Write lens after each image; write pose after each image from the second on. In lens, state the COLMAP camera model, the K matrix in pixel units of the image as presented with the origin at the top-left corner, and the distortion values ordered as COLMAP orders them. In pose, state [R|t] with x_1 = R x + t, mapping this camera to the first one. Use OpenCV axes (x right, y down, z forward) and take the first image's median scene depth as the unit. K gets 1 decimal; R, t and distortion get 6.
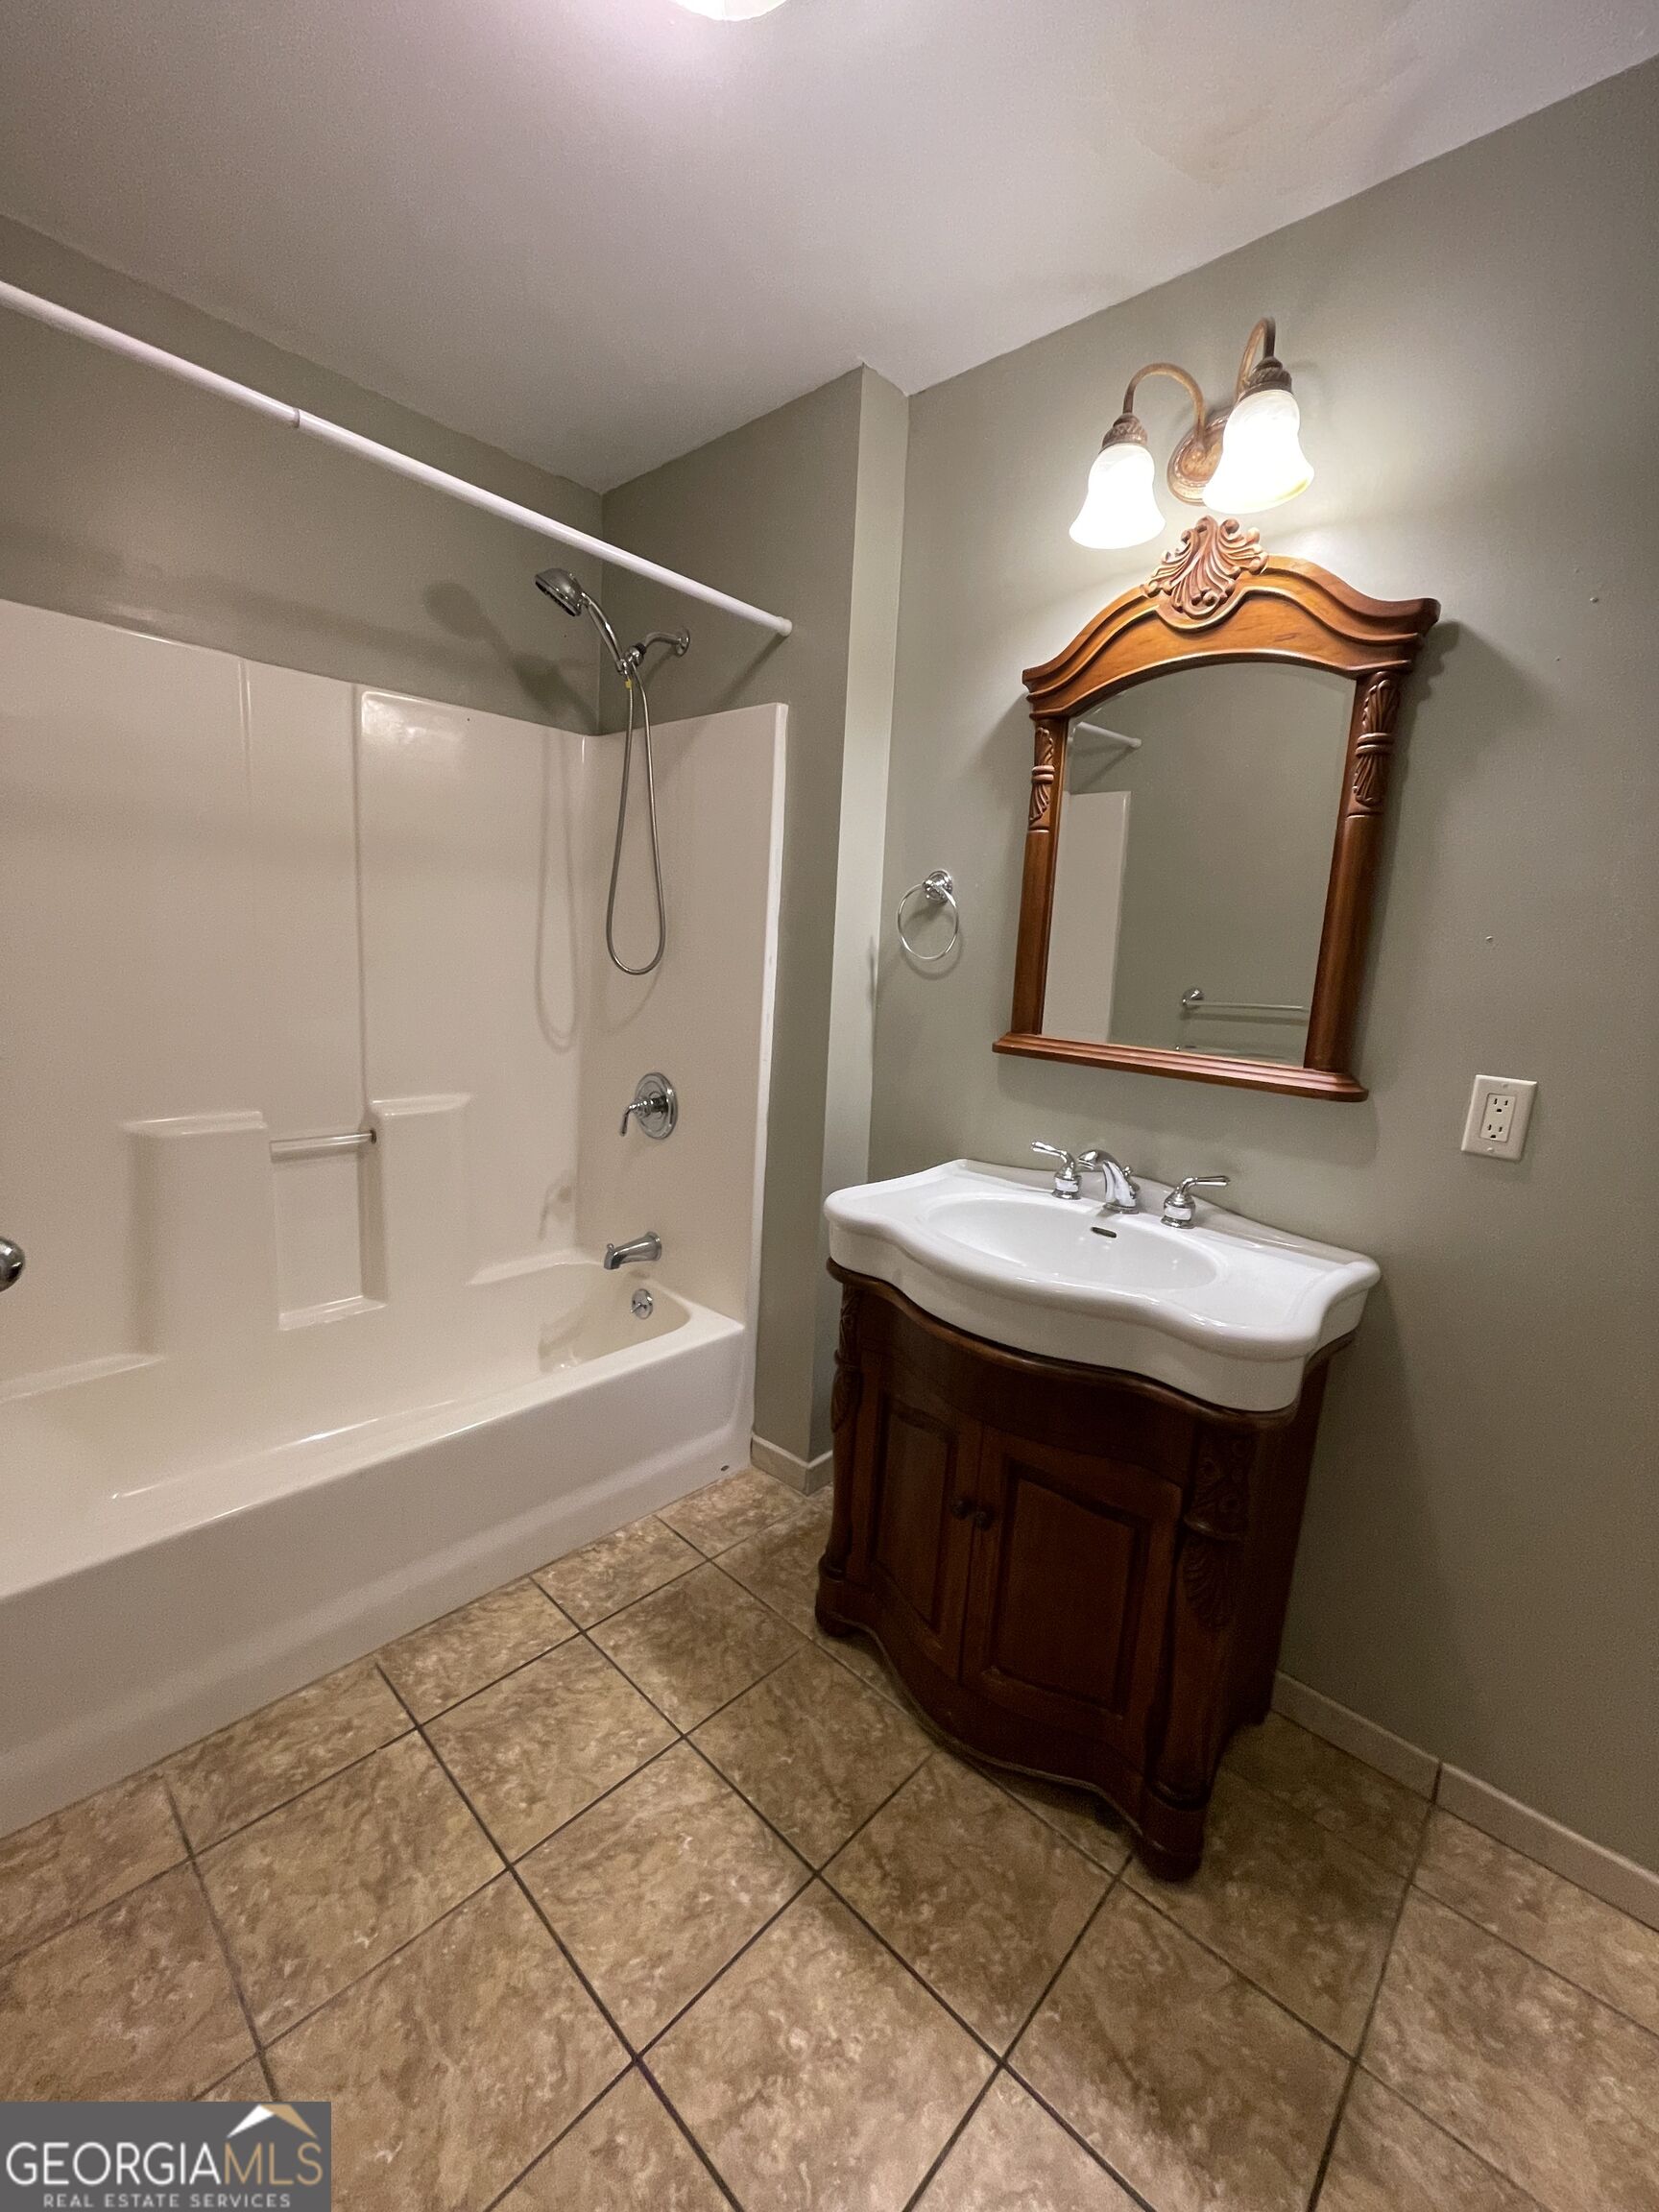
lens RADIAL K [[893.6, 0, 829.5], [0, 893.6, 1106.0], [0, 0, 1]] dist [-0.001193, 0.000313]
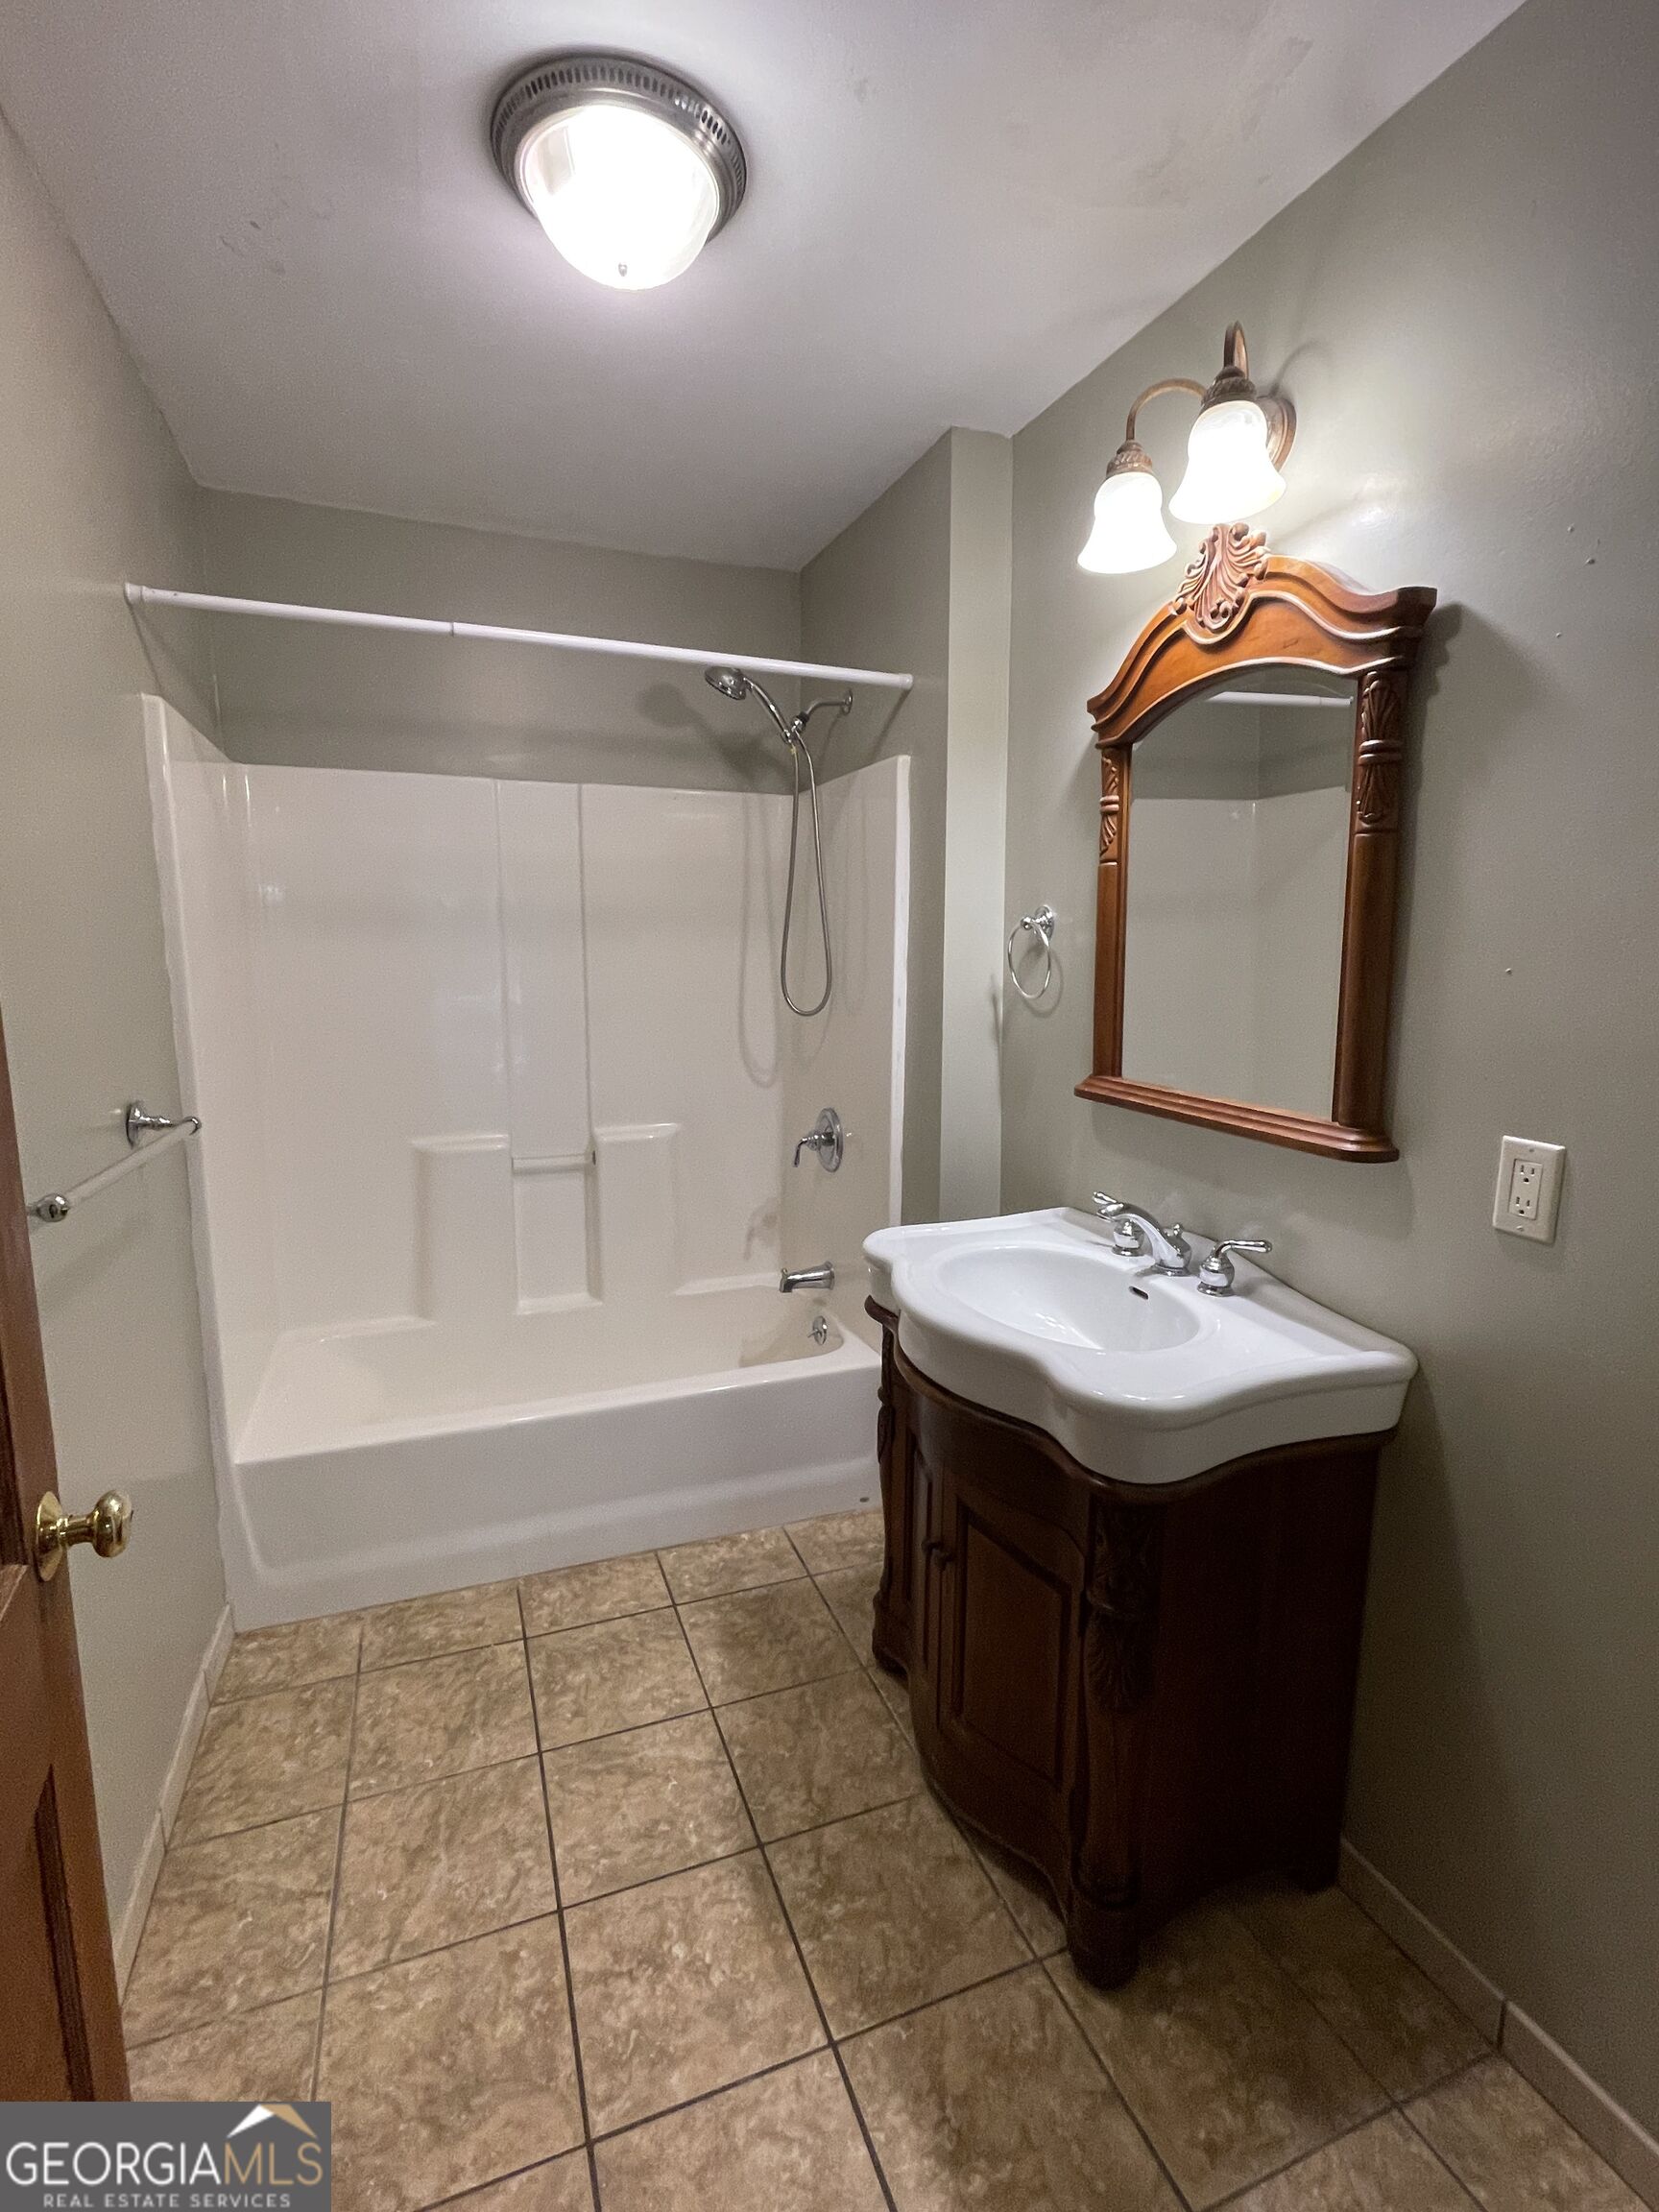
lens RADIAL K [[1012.5, 0, 829.5], [0, 1012.5, 1106.0], [0, 0, 1]] dist [-0.001696, 0.000093]
pose [[0.897752, 0.016992, -0.440173, 0.540170], [-0.030880, 0.999225, -0.024409, -0.018803], [0.439418, 0.035506, 0.897581, -0.101015]]
